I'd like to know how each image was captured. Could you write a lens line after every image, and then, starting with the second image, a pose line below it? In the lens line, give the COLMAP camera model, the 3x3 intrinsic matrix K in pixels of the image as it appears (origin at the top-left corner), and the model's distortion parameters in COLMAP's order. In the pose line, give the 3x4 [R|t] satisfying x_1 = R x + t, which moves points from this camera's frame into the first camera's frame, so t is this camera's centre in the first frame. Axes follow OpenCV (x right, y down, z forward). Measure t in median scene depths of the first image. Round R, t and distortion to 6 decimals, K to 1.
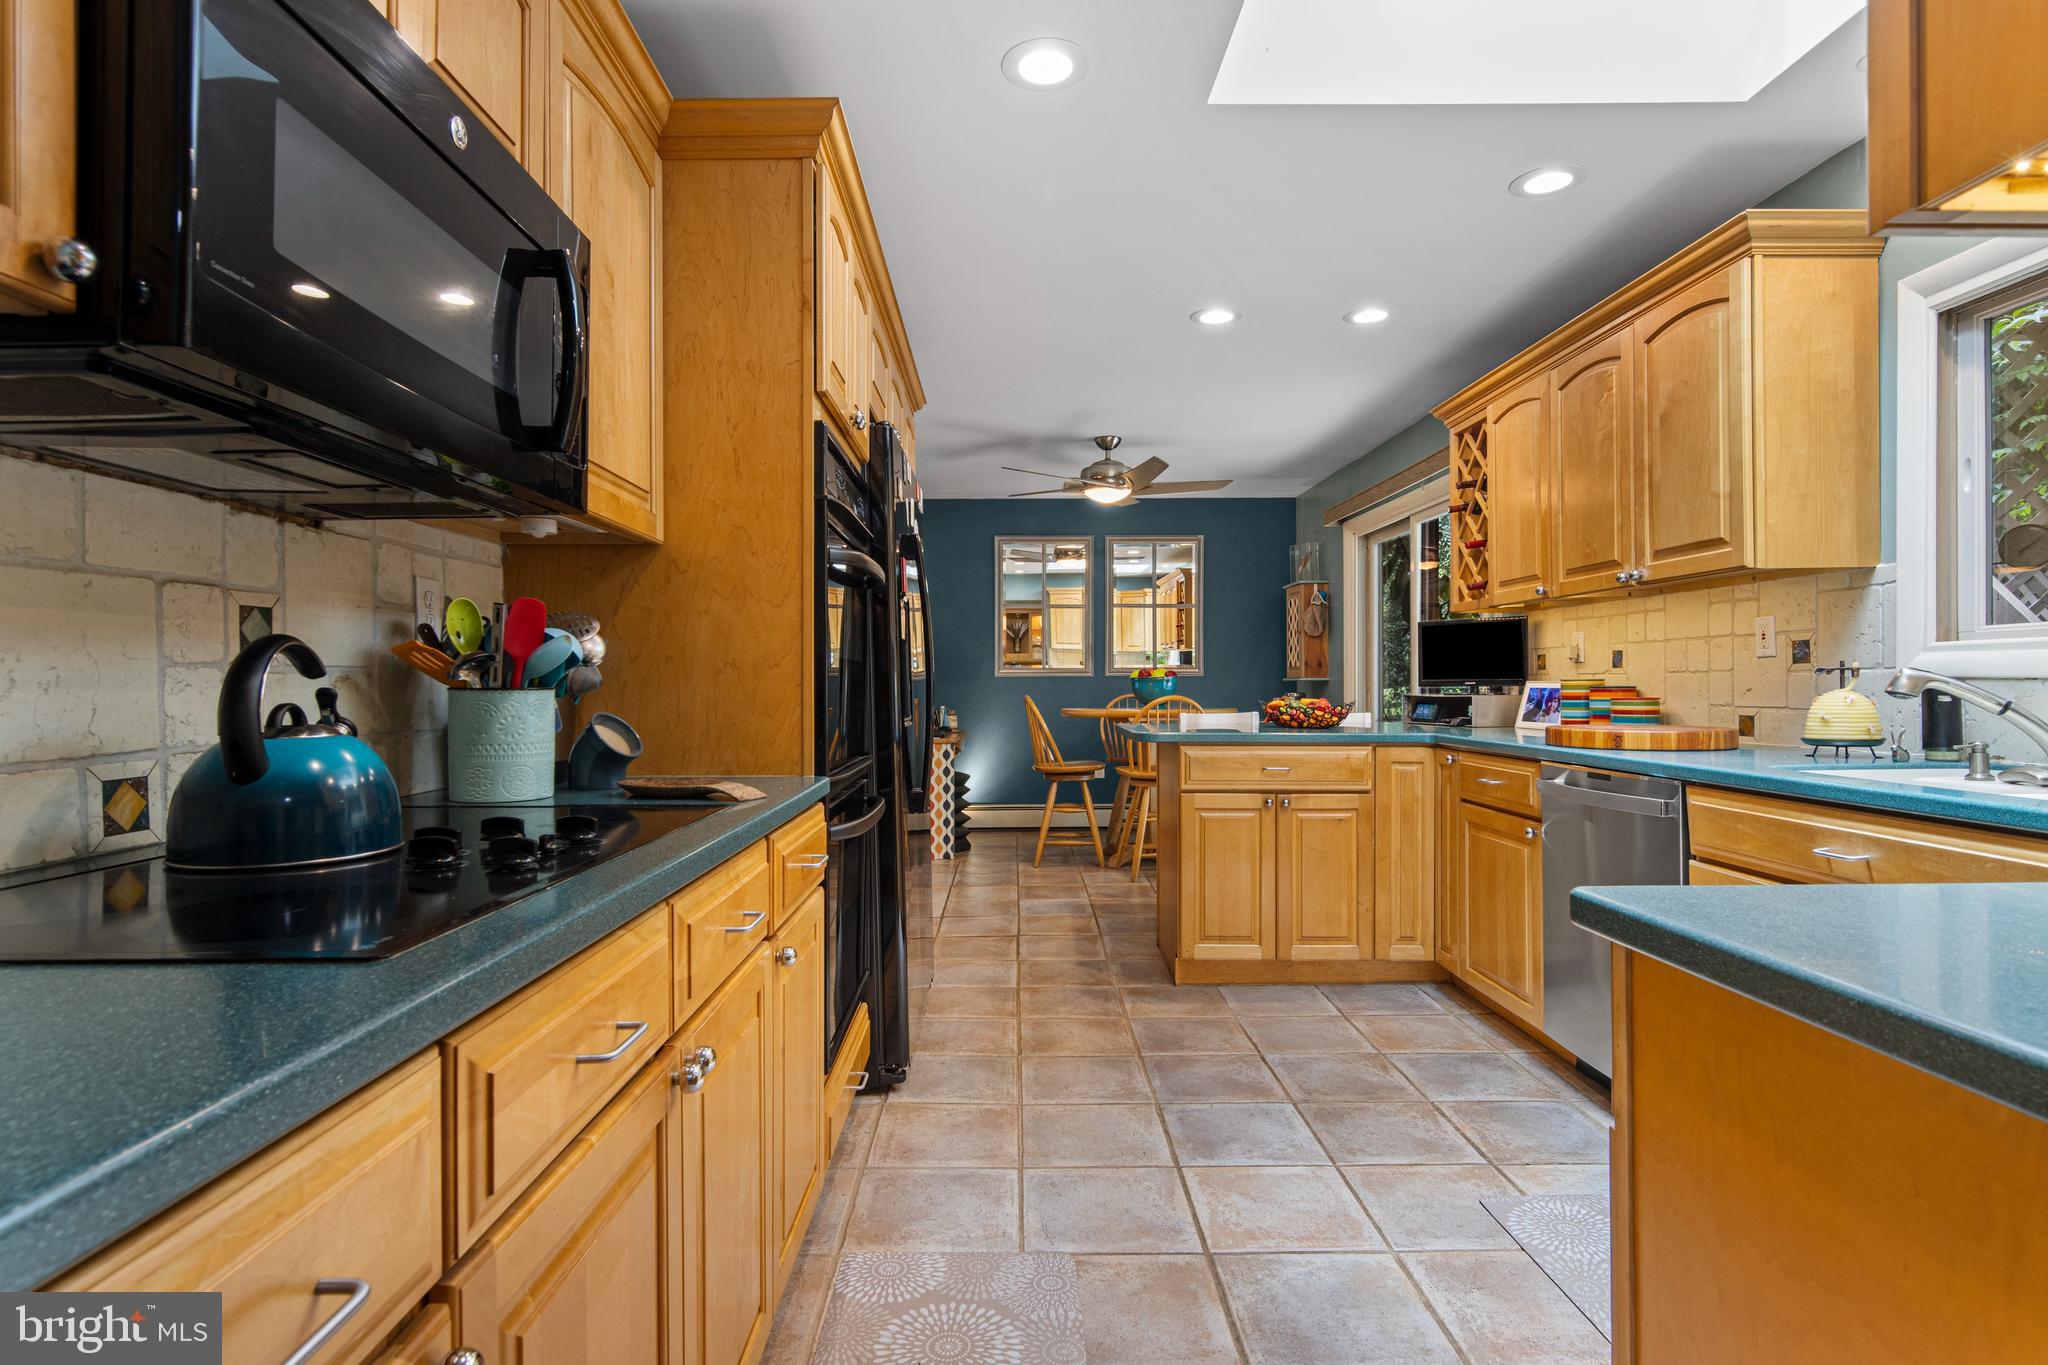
lens RADIAL K [[1045.3, 0, 1022.1], [0, 1045.3, 675.7], [0, 0, 1]] dist [0.006931, -0.001166]
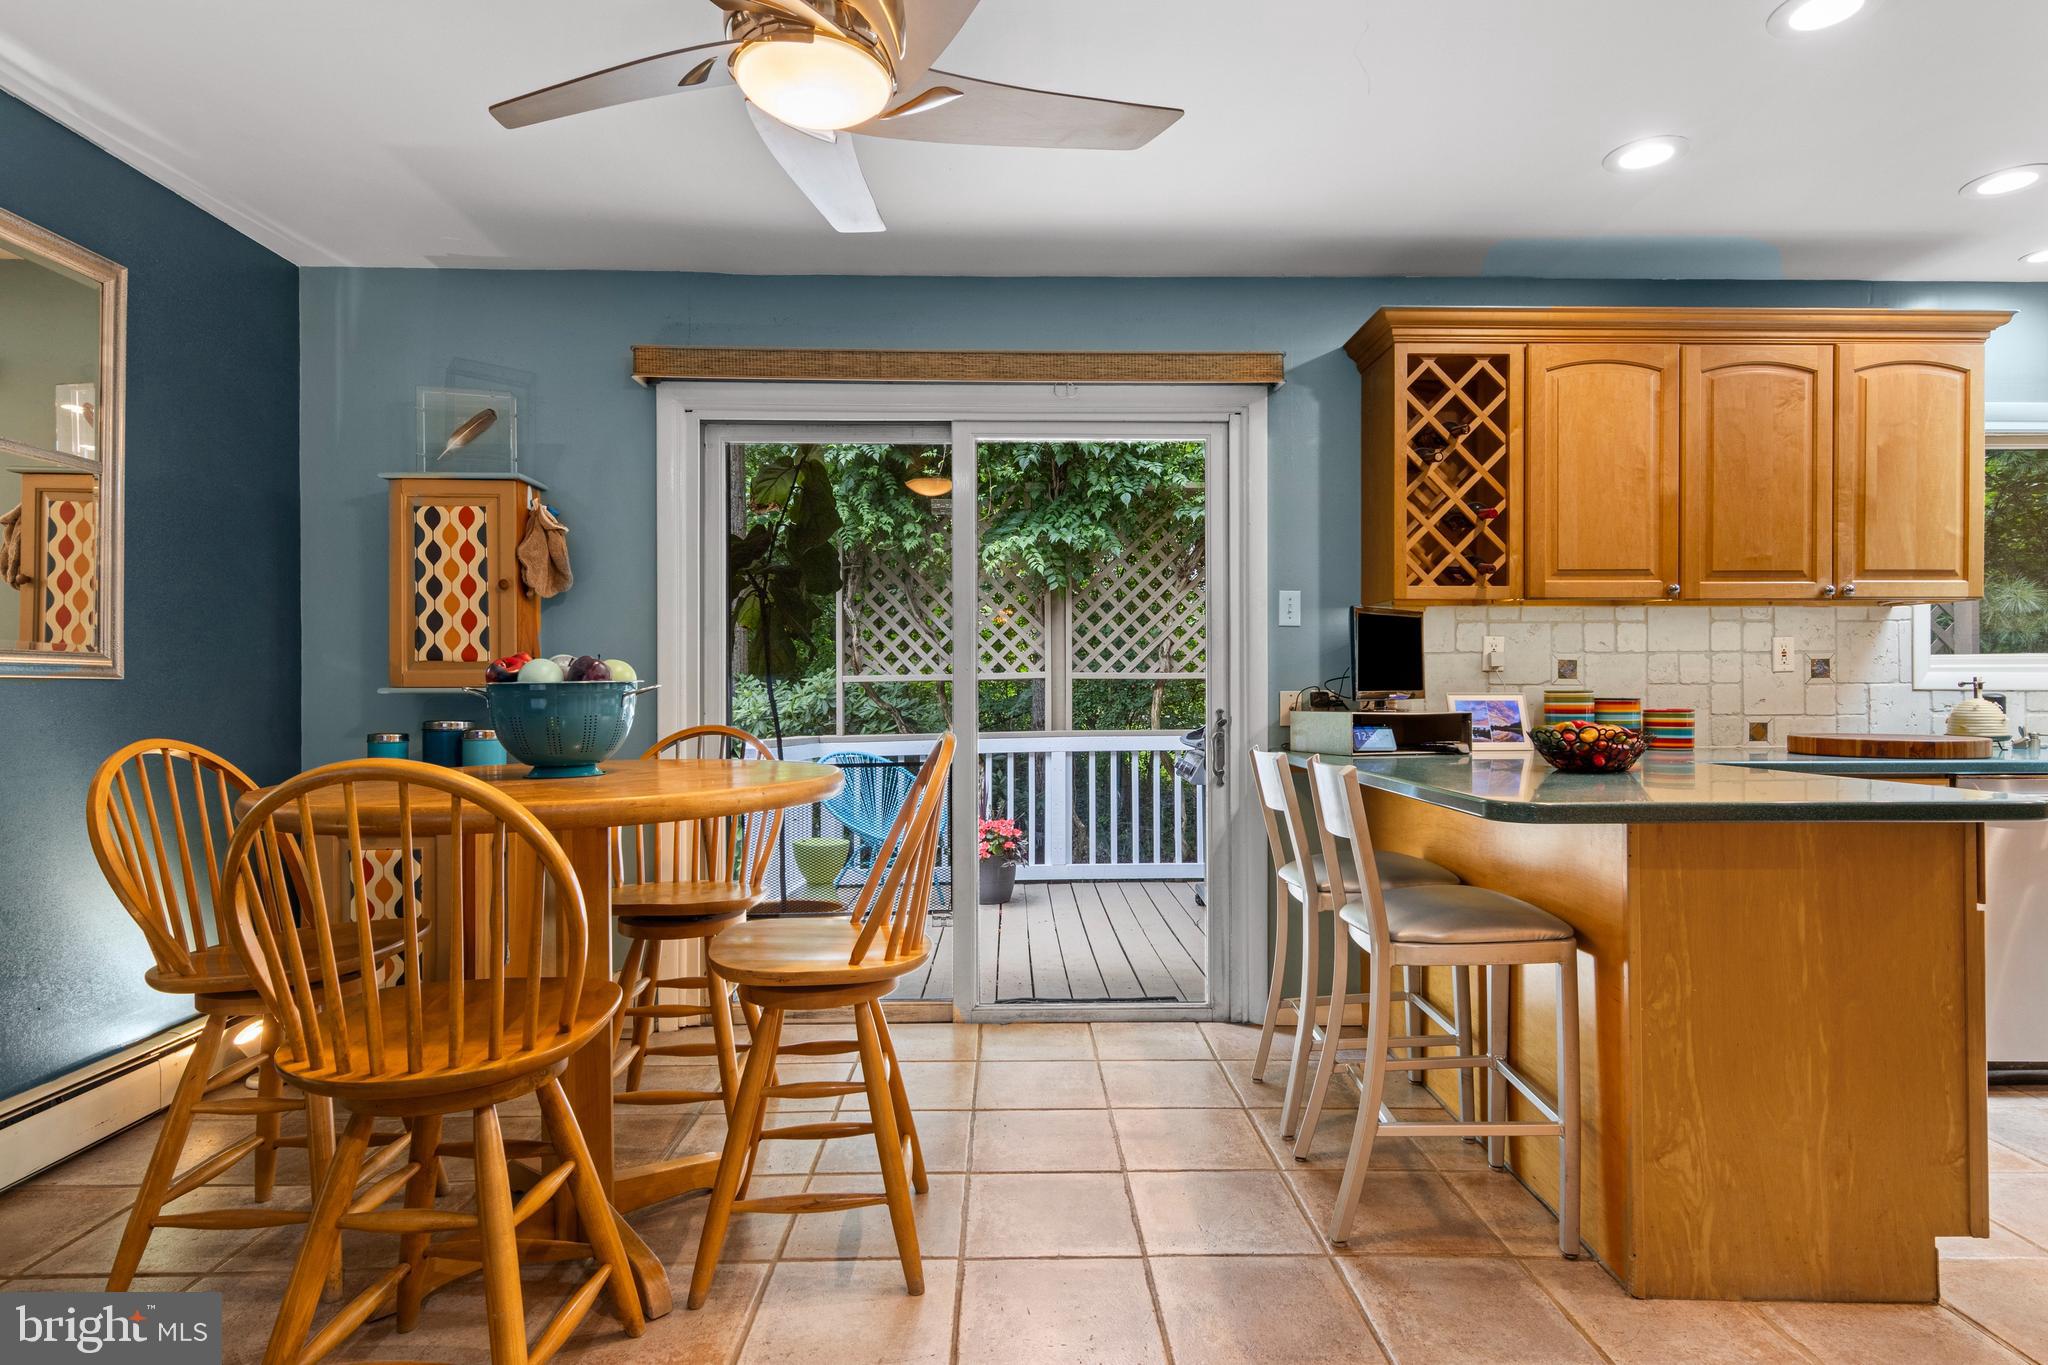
lens RADIAL K [[1045.3, 0, 1022.8], [0, 1045.3, 691.1], [0, 0, 1]] dist [0.006931, -0.001166]
pose [[-0.008163, 0.004656, 0.999956, -0.460643], [-0.002882, 0.999985, -0.004680, 0.011778], [-0.999963, -0.002920, -0.008149, 1.889385]]
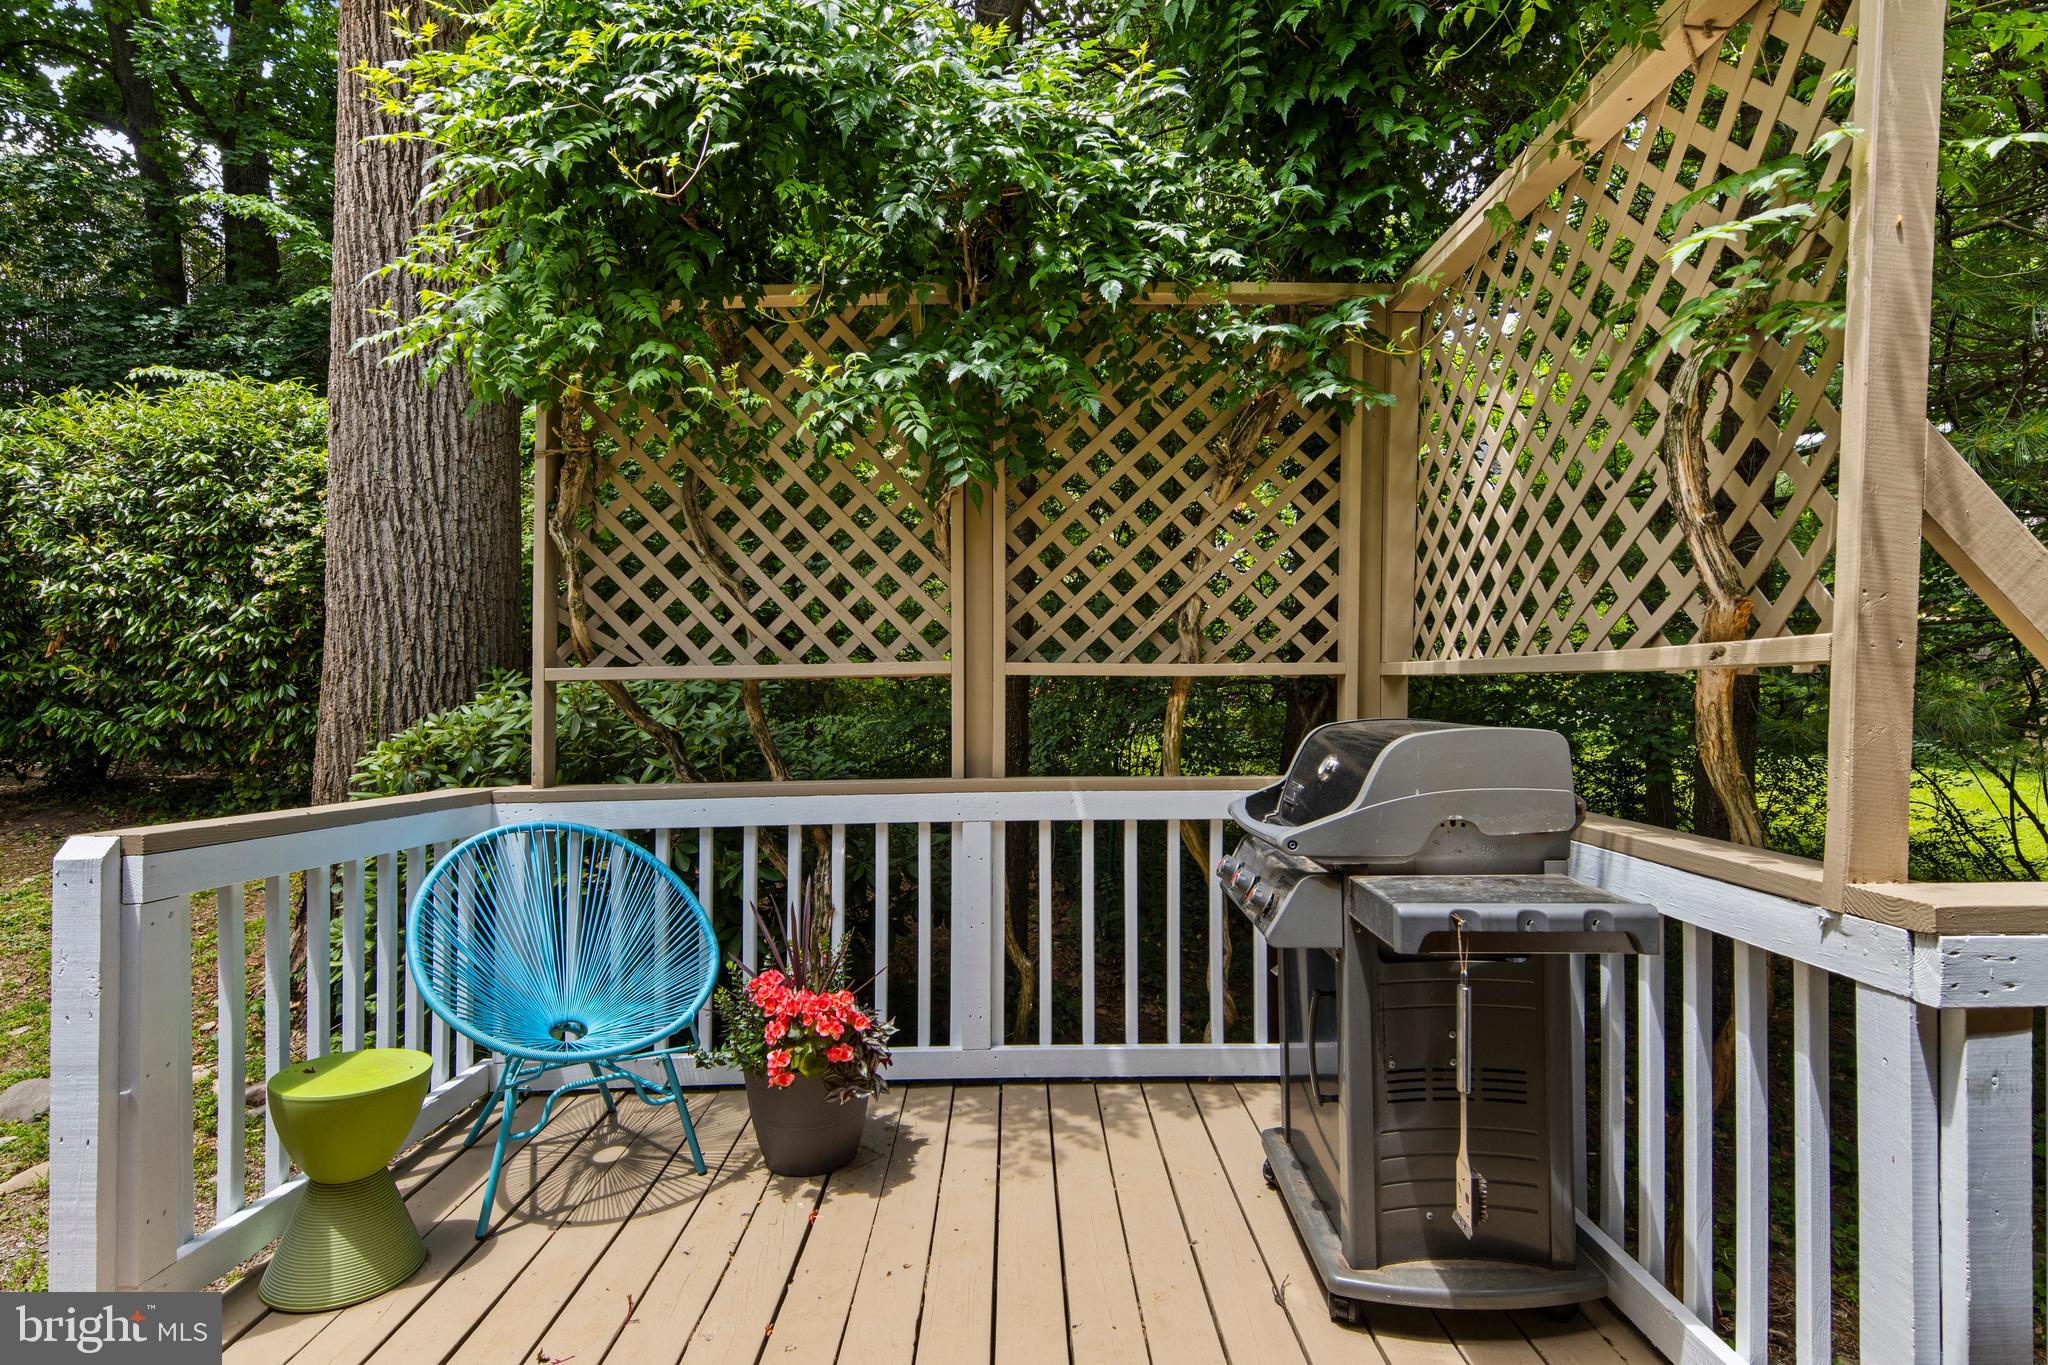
lens RADIAL K [[1045.3, 0, 1025.8], [0, 1045.3, 694.9], [0, 0, 1]] dist [0.006931, -0.001166]
pose [[-0.005051, 0.006231, 0.999968, 0.682680], [-0.004357, 0.999971, -0.006253, 0.002374], [-0.999978, -0.004389, -0.005024, 1.745680]]
